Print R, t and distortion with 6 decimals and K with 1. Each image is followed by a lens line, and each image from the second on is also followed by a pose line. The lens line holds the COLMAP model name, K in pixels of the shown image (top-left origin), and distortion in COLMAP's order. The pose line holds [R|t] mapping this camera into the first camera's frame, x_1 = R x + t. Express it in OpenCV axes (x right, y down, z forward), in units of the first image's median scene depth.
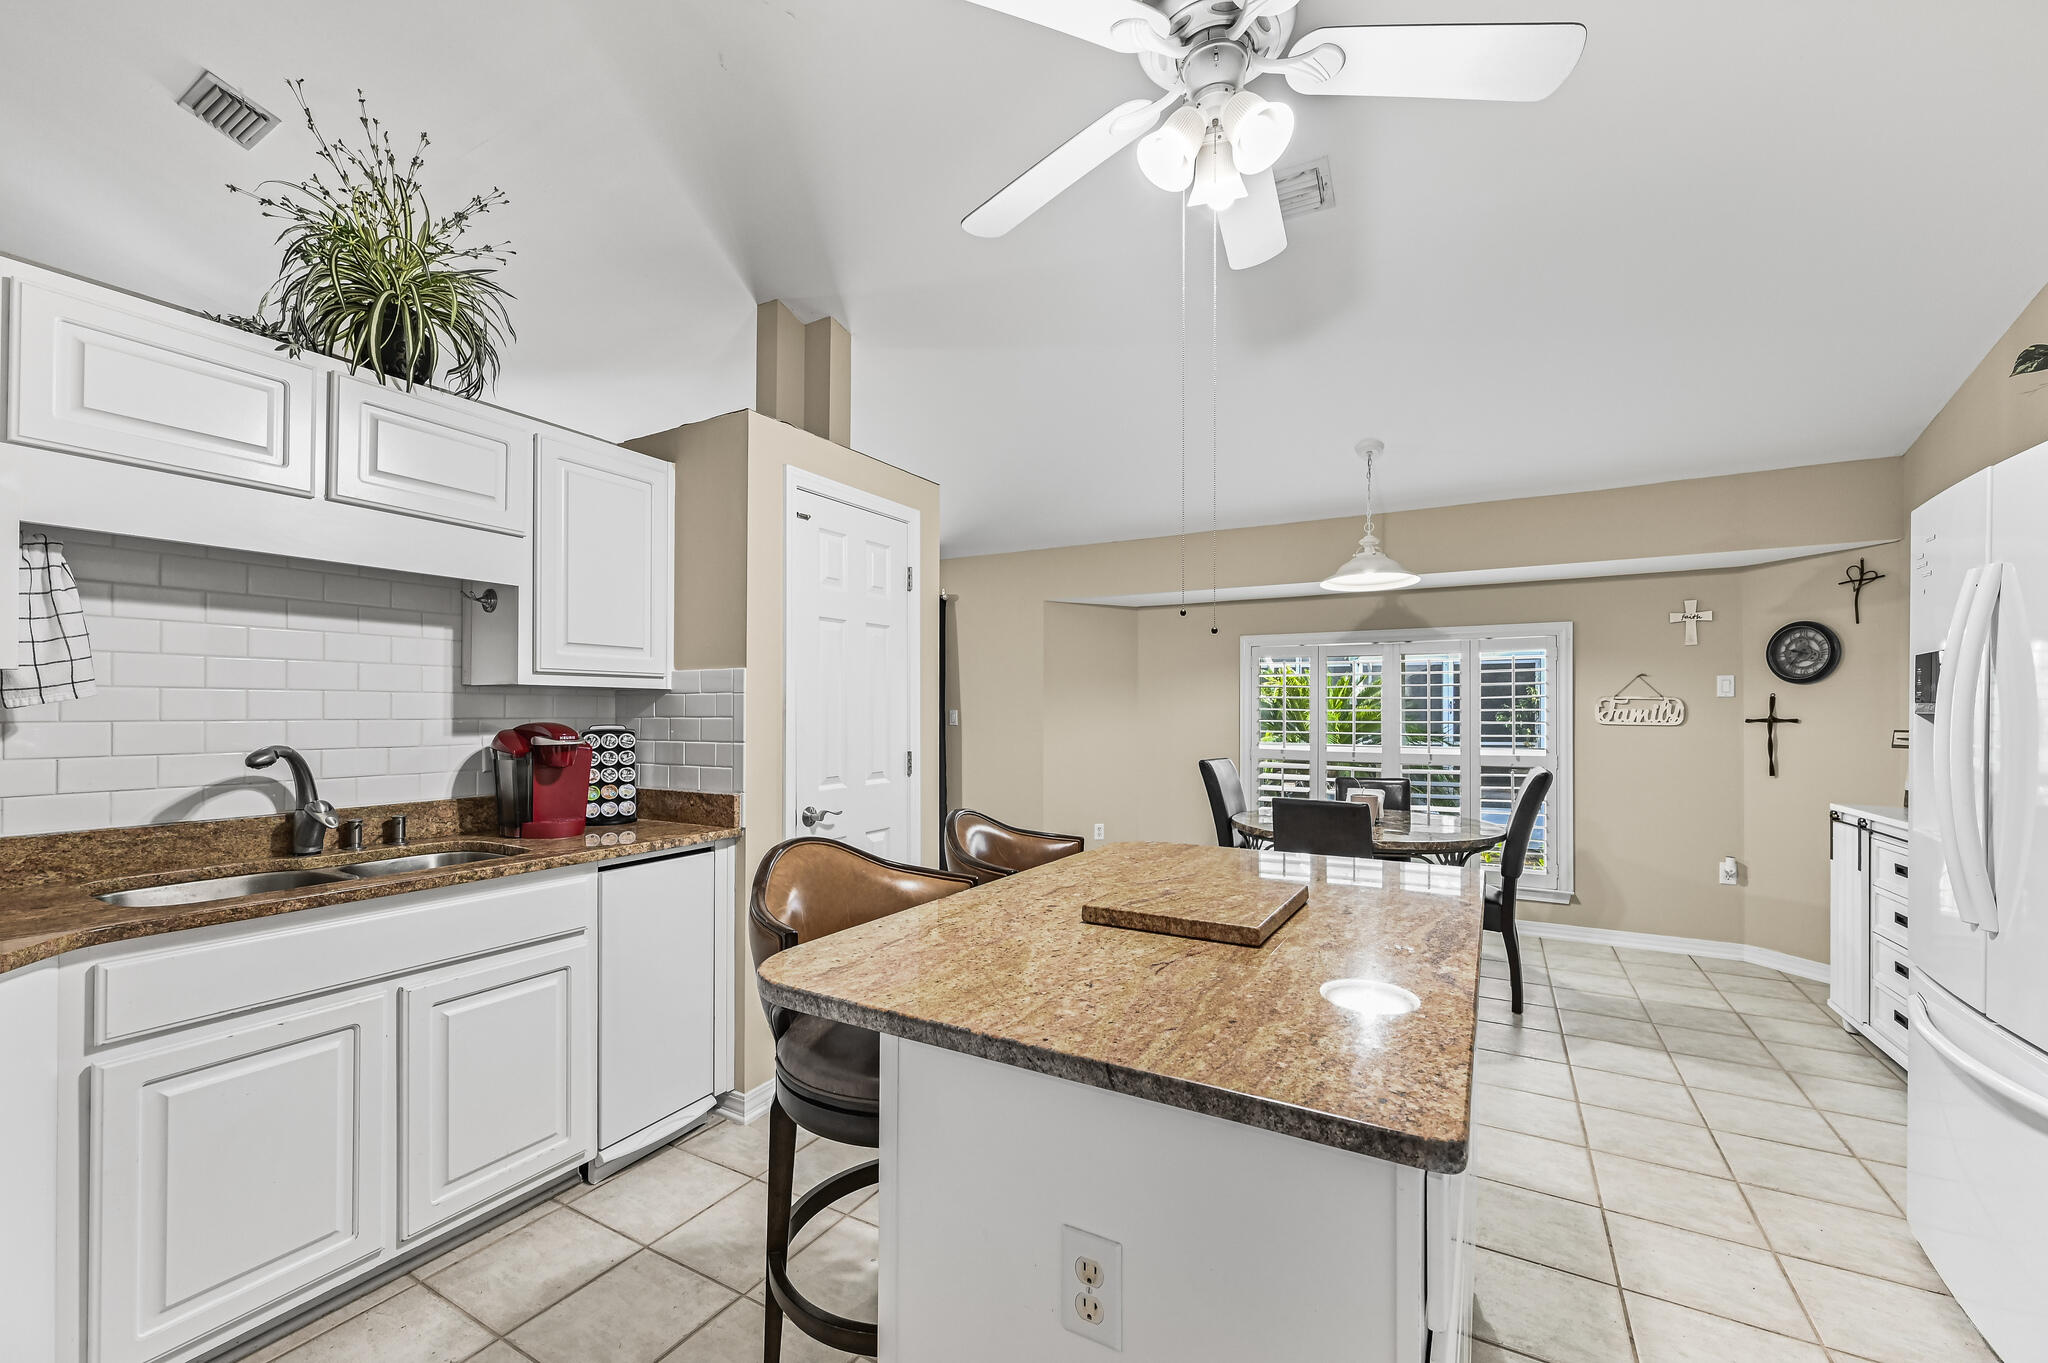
lens RADIAL K [[830.1, 0, 1019.3], [0, 830.1, 707.1], [0, 0, 1]] dist [-0.001219, -0.000068]
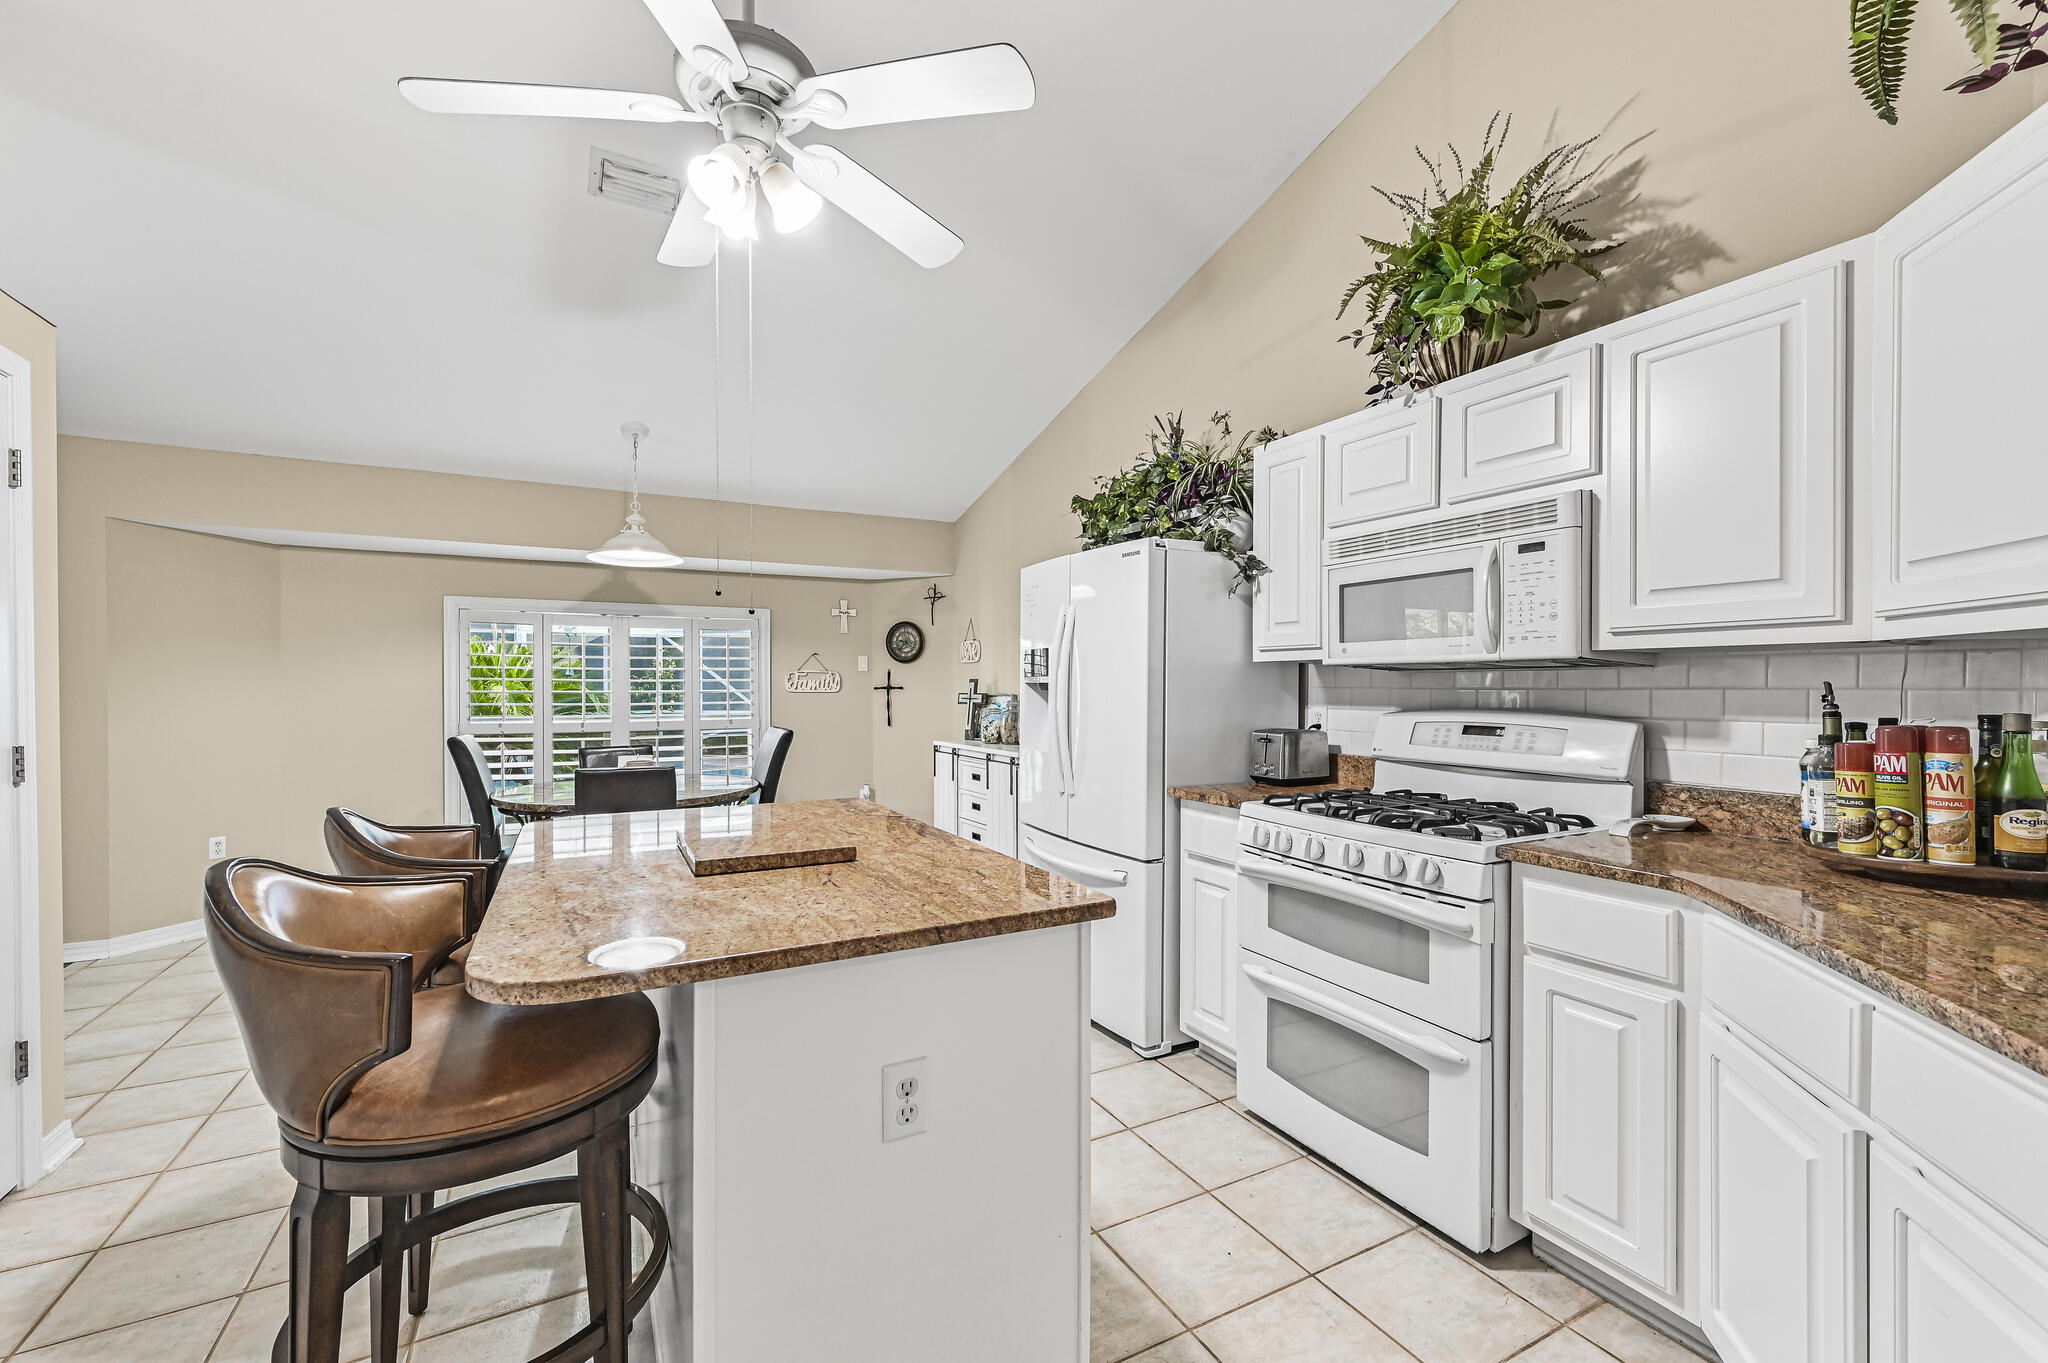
lens RADIAL K [[833.8, 0, 1022.6], [0, 833.8, 687.7], [0, 0, 1]] dist [0.000999, 0.000093]
pose [[0.529768, -0.006555, 0.848117, -0.225325], [-0.003752, 0.999942, 0.010073, 0.000198], [-0.848134, -0.008519, 0.529713, 0.024749]]
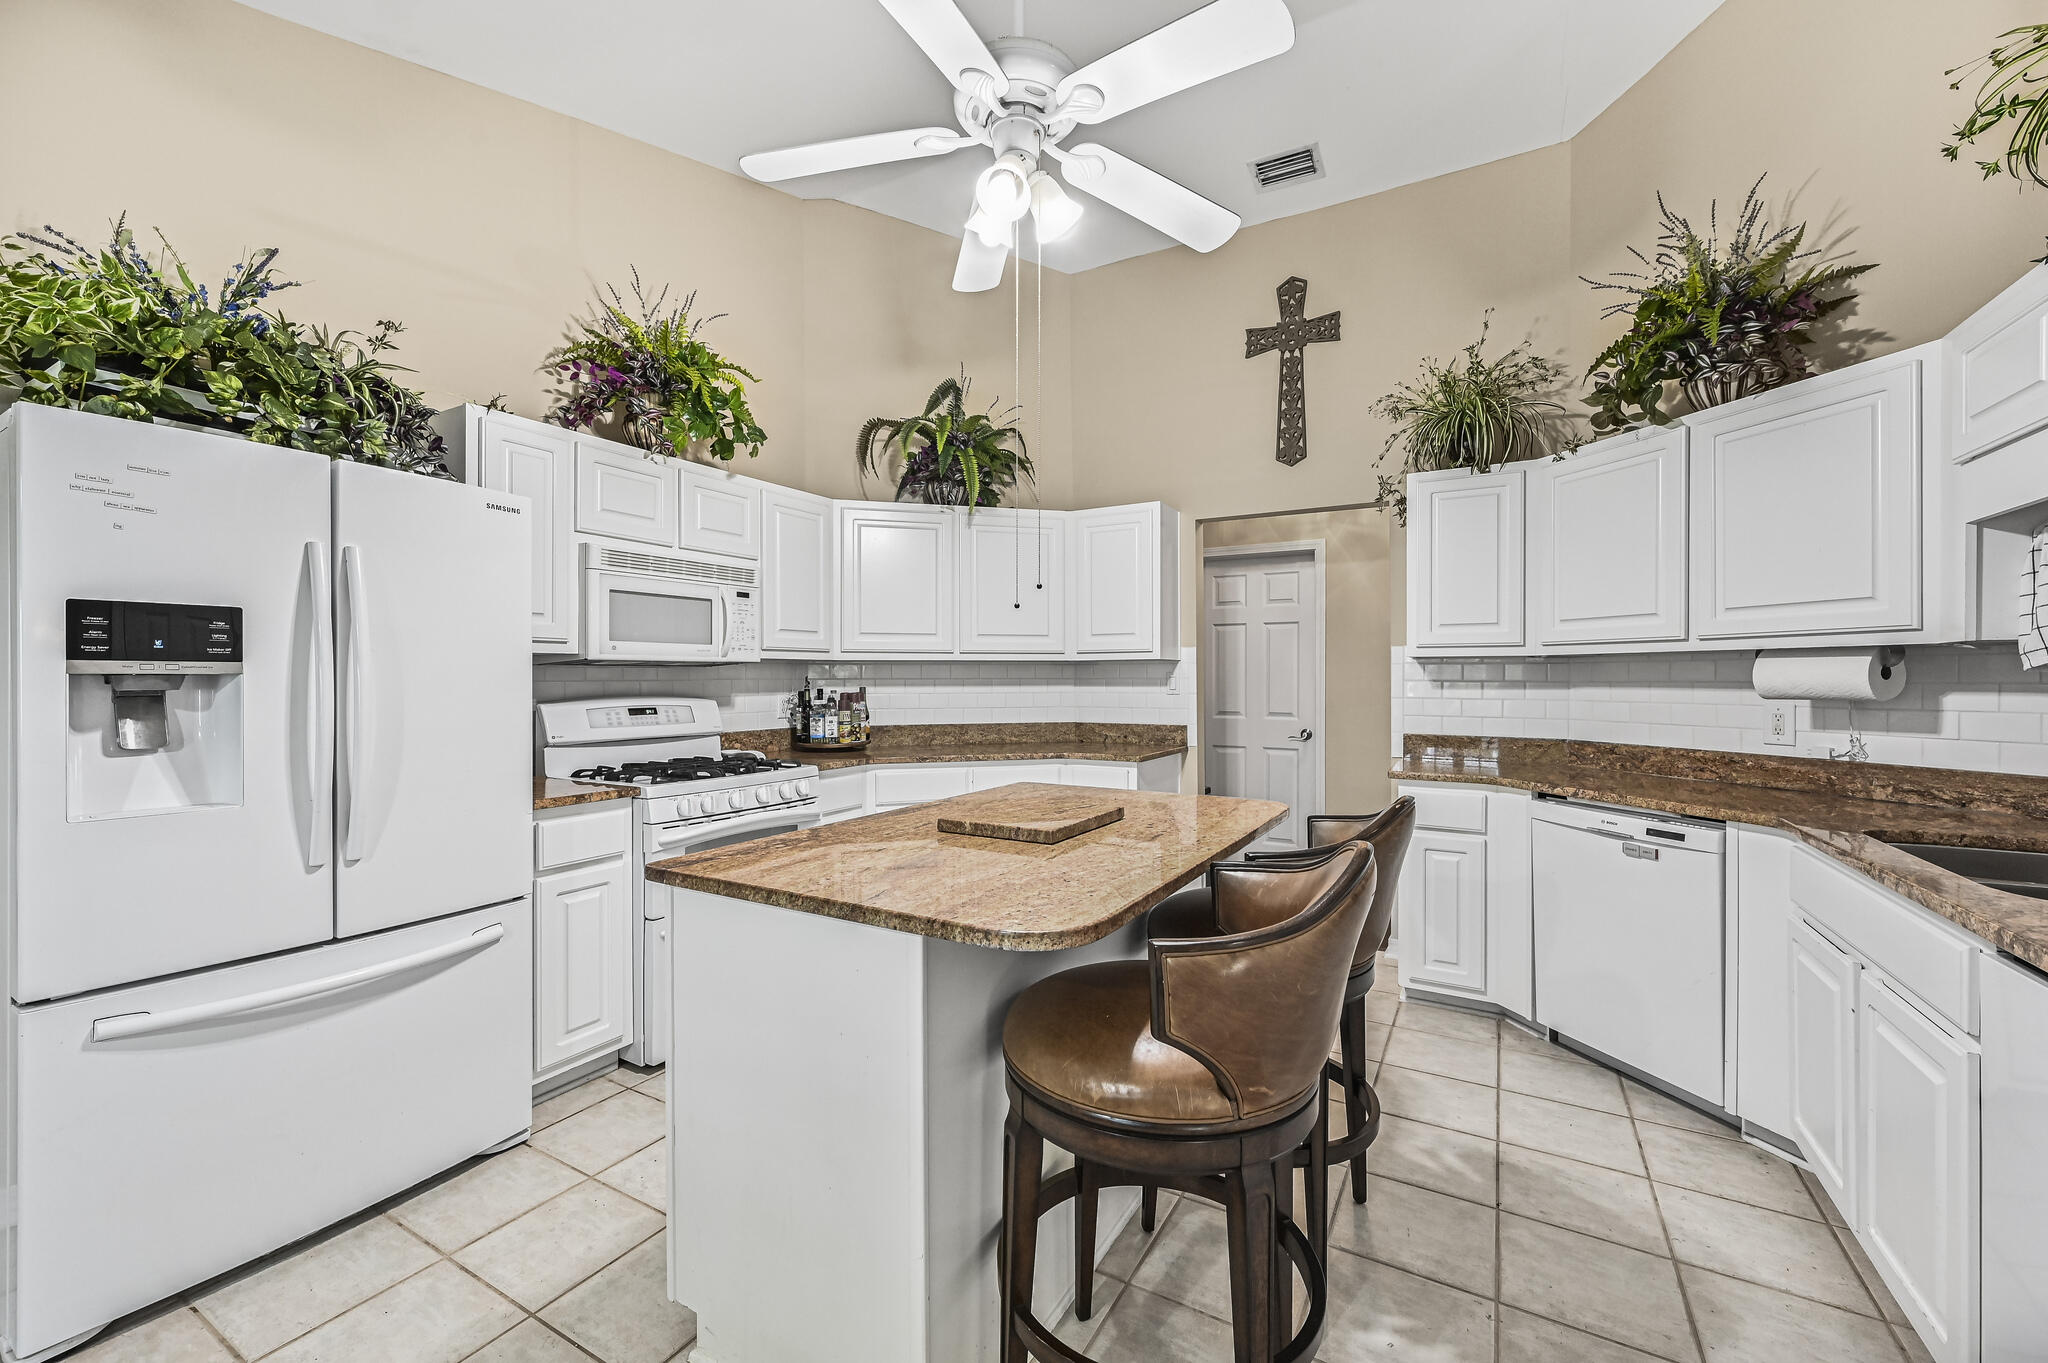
lens RADIAL K [[824.5, 0, 1027.2], [0, 824.5, 676.2], [0, 0, 1]] dist [-0.001266, -0.000005]
pose [[-0.999986, -0.004510, 0.002804, 0.089710], [-0.004528, 0.999969, -0.006504, 0.005287], [-0.002774, -0.006516, -0.999975, 0.893494]]
